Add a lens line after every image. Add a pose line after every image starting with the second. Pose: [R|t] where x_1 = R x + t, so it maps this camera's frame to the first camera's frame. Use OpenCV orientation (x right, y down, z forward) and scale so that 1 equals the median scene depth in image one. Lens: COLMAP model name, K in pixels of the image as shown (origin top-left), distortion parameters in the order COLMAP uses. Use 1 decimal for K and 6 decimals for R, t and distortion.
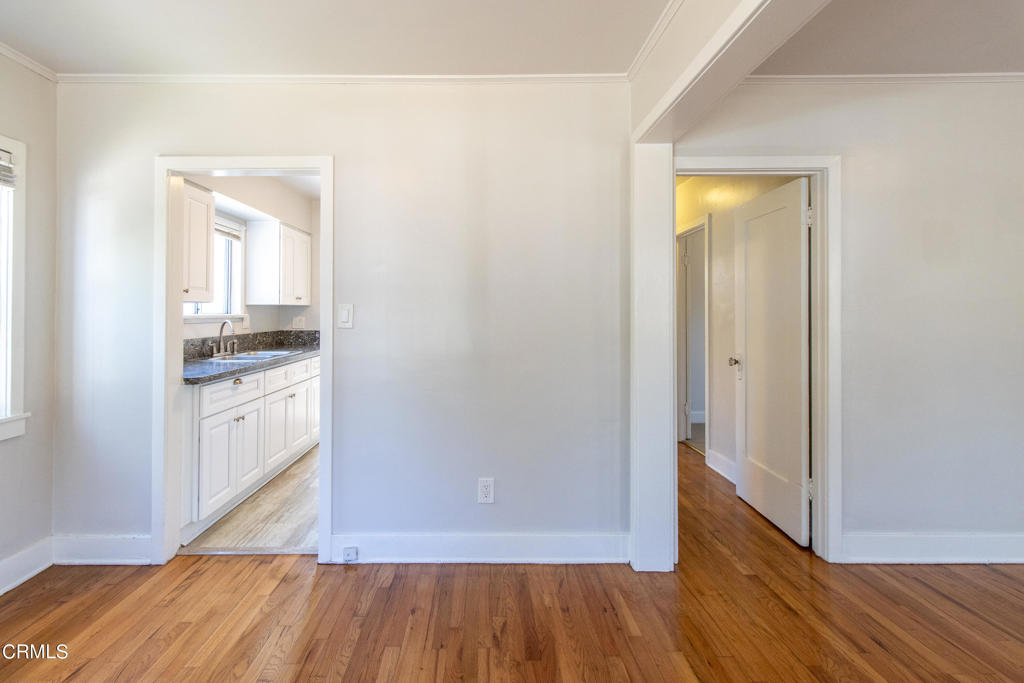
lens RADIAL K [[479.8, 0, 509.1], [0, 479.8, 333.6], [0, 0, 1]] dist [-0.000874, 0.000014]
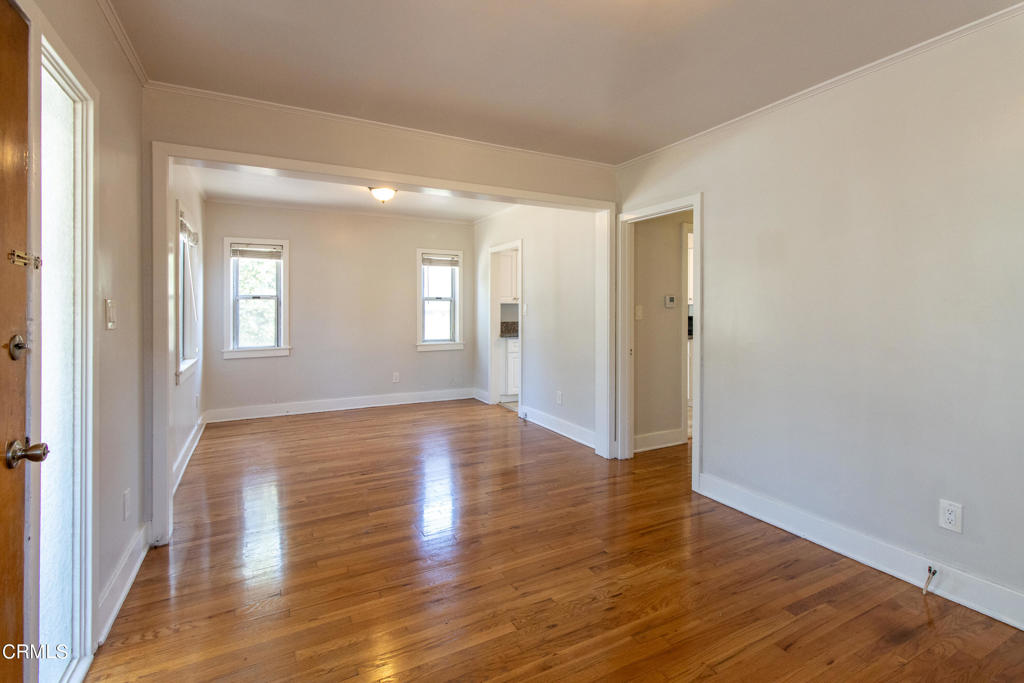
lens RADIAL K [[479.8, 0, 514.4], [0, 479.8, 326.1], [0, 0, 1]] dist [-0.000874, 0.000014]
pose [[0.467759, 0.036010, -0.883122, 1.643389], [-0.012951, 0.999342, 0.033890, -0.034691], [0.883761, -0.004415, 0.467917, -0.098282]]
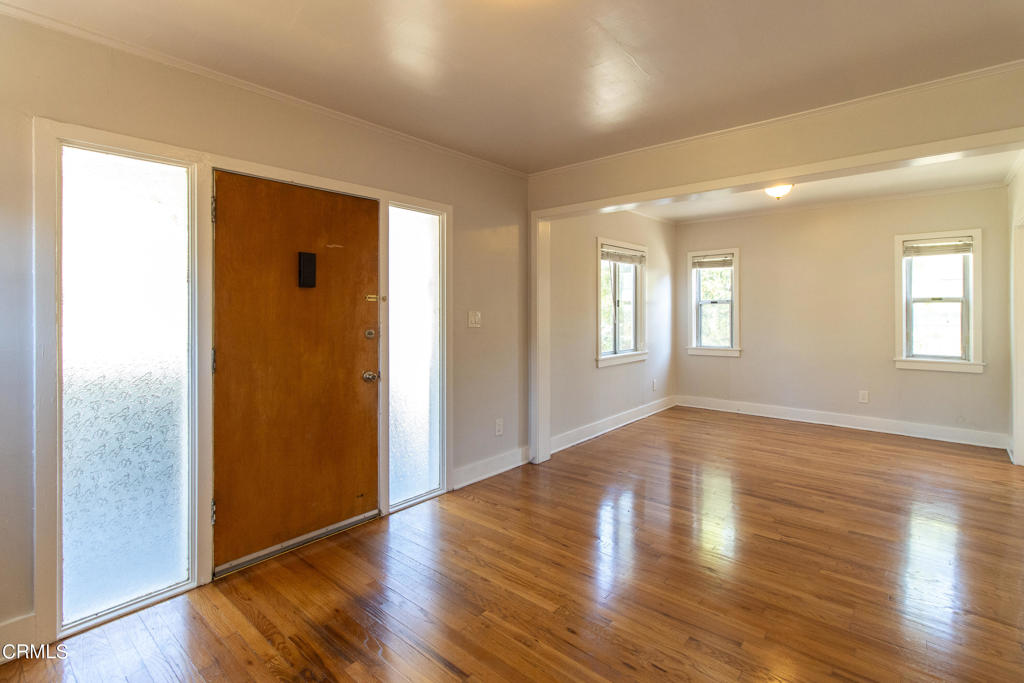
lens RADIAL K [[479.8, 0, 523.1], [0, 479.8, 310.9], [0, 0, 1]] dist [-0.000874, 0.000014]
pose [[-0.652853, 0.007990, -0.757442, 1.652998], [-0.005656, 0.999865, 0.015422, -0.065587], [0.757463, 0.014353, -0.652720, 0.798169]]
